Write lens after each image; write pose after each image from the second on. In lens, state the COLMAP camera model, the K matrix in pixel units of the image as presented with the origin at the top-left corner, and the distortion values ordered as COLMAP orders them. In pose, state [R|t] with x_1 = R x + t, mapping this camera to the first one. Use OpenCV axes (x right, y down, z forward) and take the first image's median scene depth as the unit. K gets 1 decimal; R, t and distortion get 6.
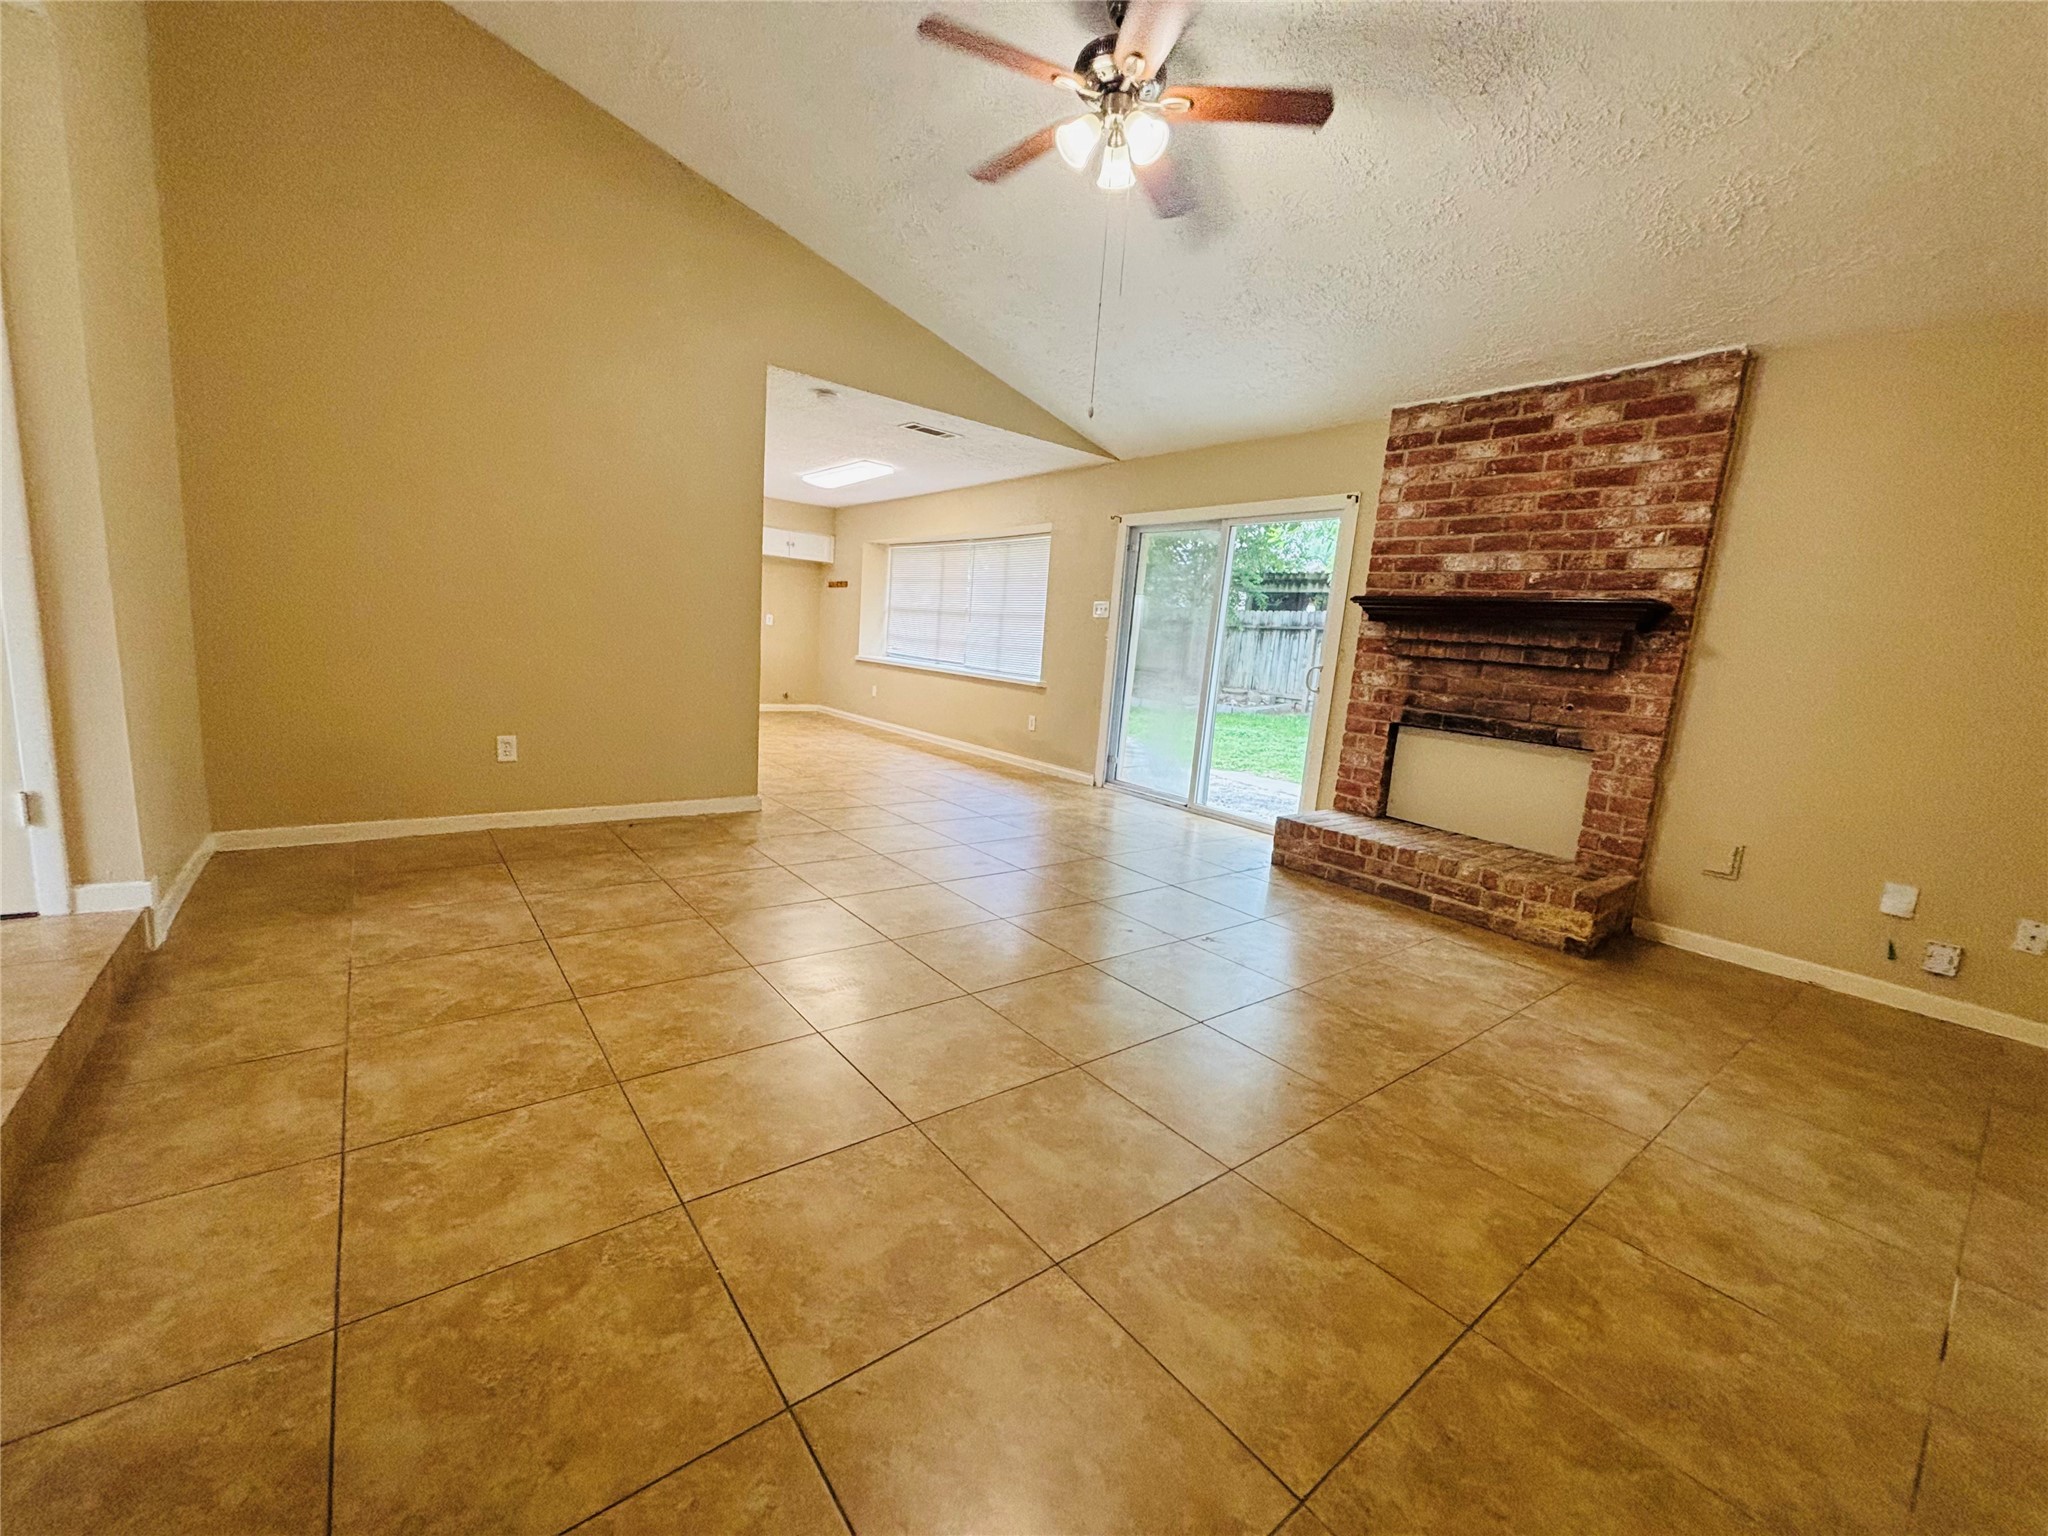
lens RADIAL K [[828.4, 0, 1024.0], [0, 828.4, 768.0], [0, 0, 1]] dist [0.010035, 0.000465]
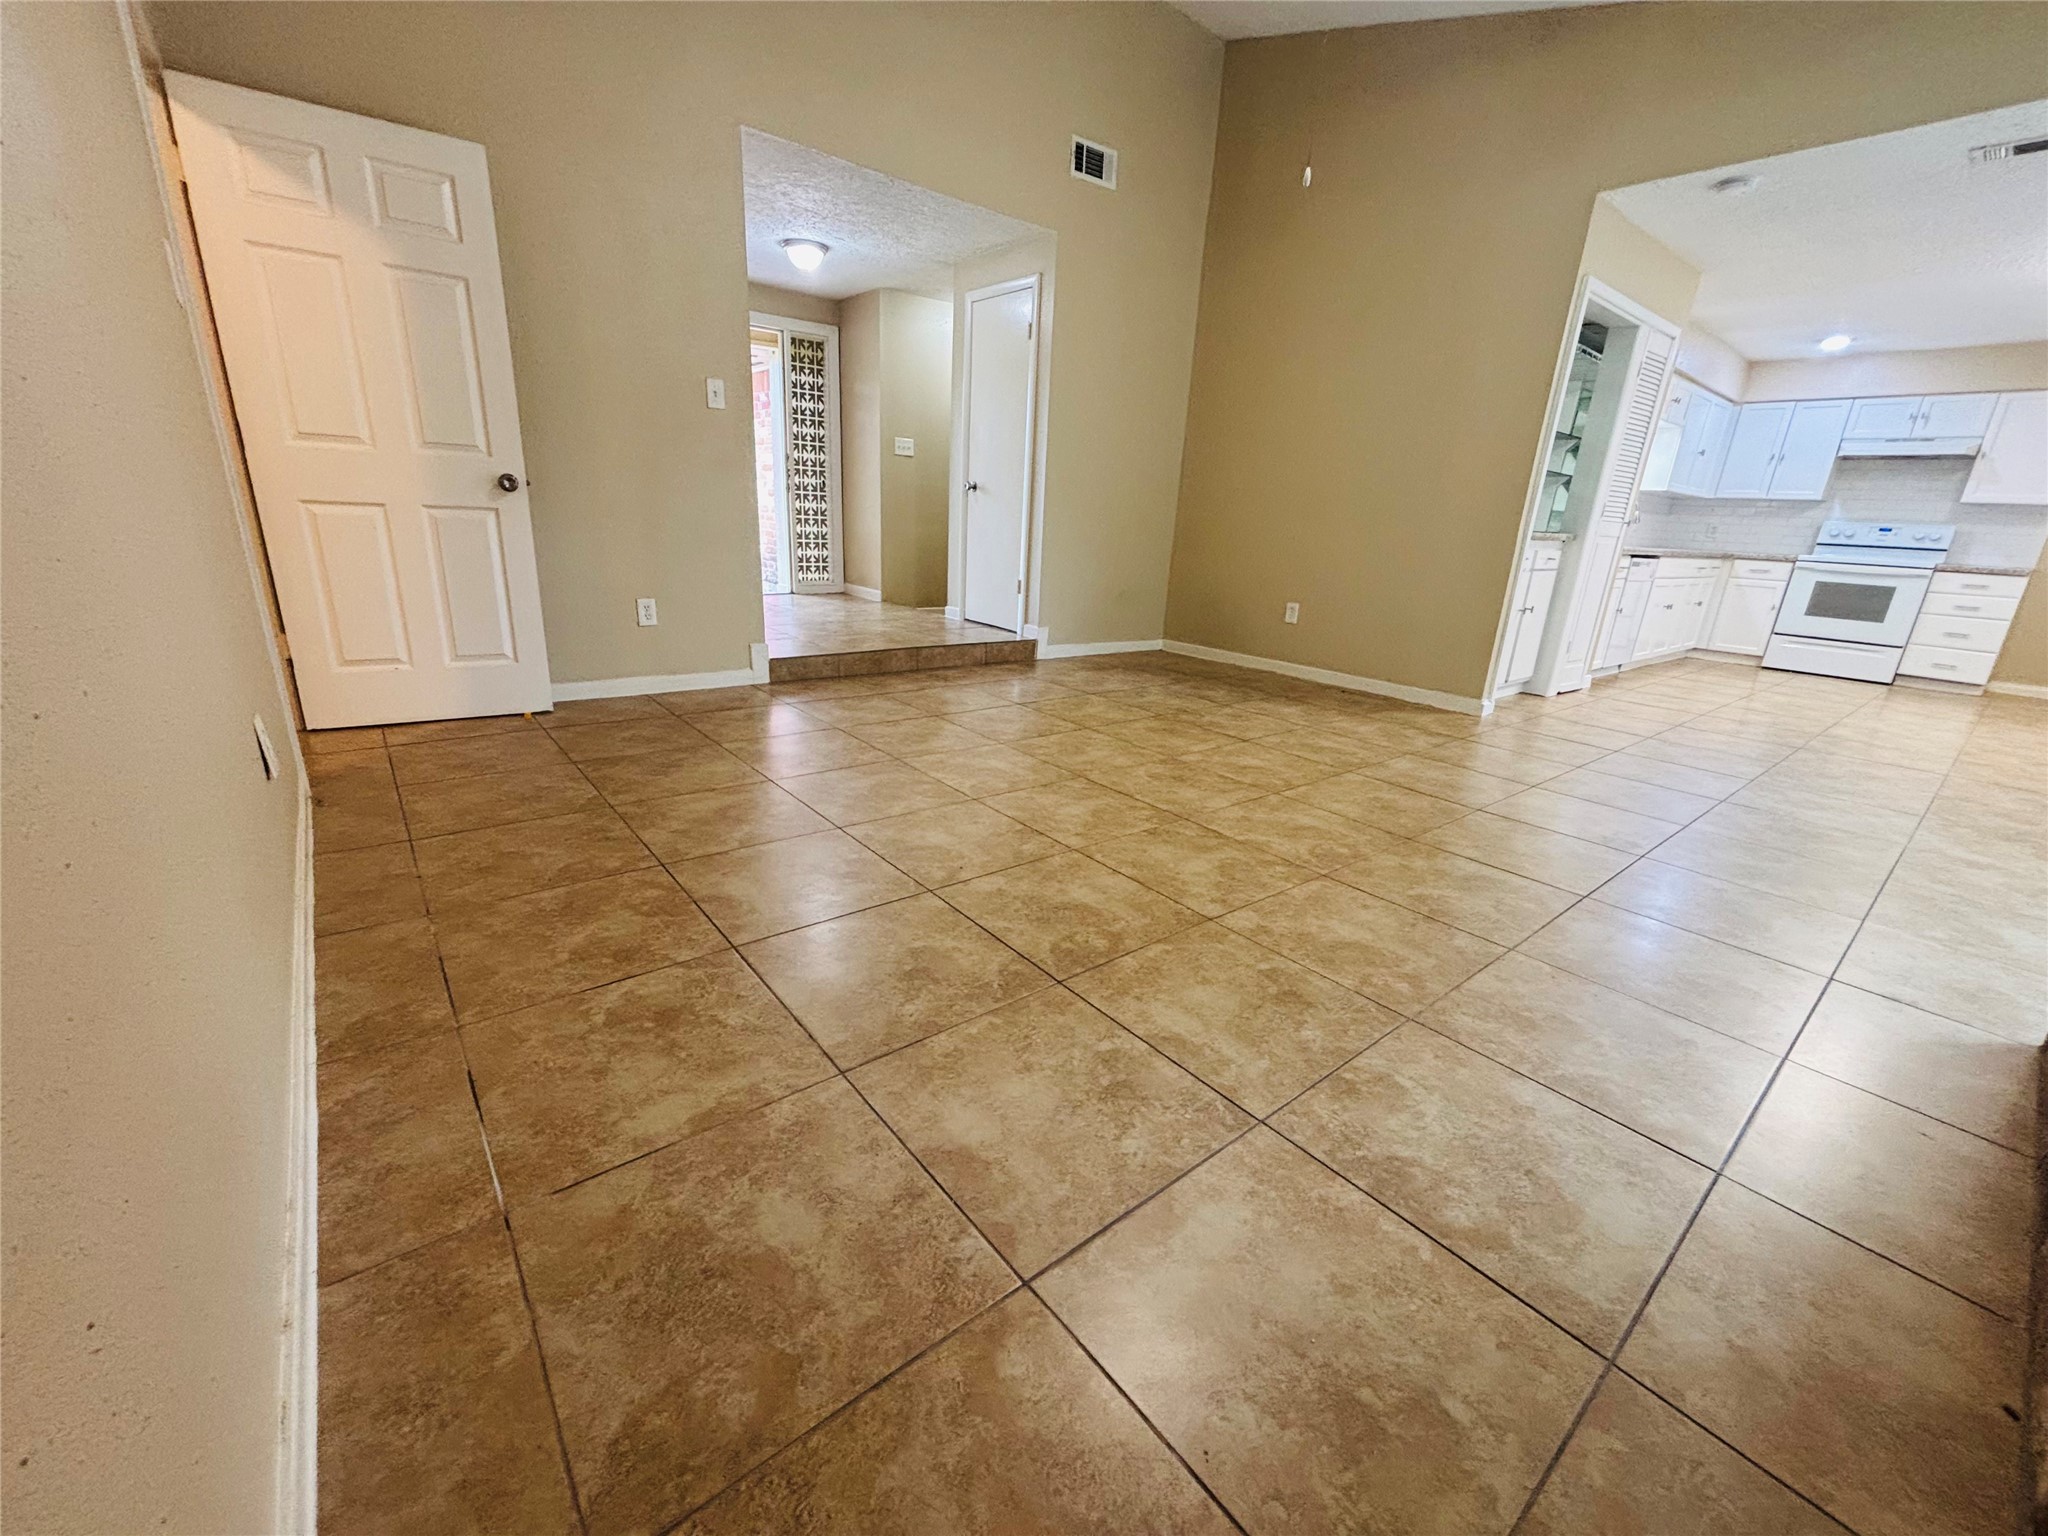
lens RADIAL K [[832.9, 0, 1024.0], [0, 832.9, 768.0], [0, 0, 1]] dist [0.005002, 0.000461]
pose [[0.007353, 0.226798, -0.973914, 1.231921], [-0.213890, 0.951757, 0.220023, 0.018724], [0.976830, 0.206693, 0.055508, 0.948193]]
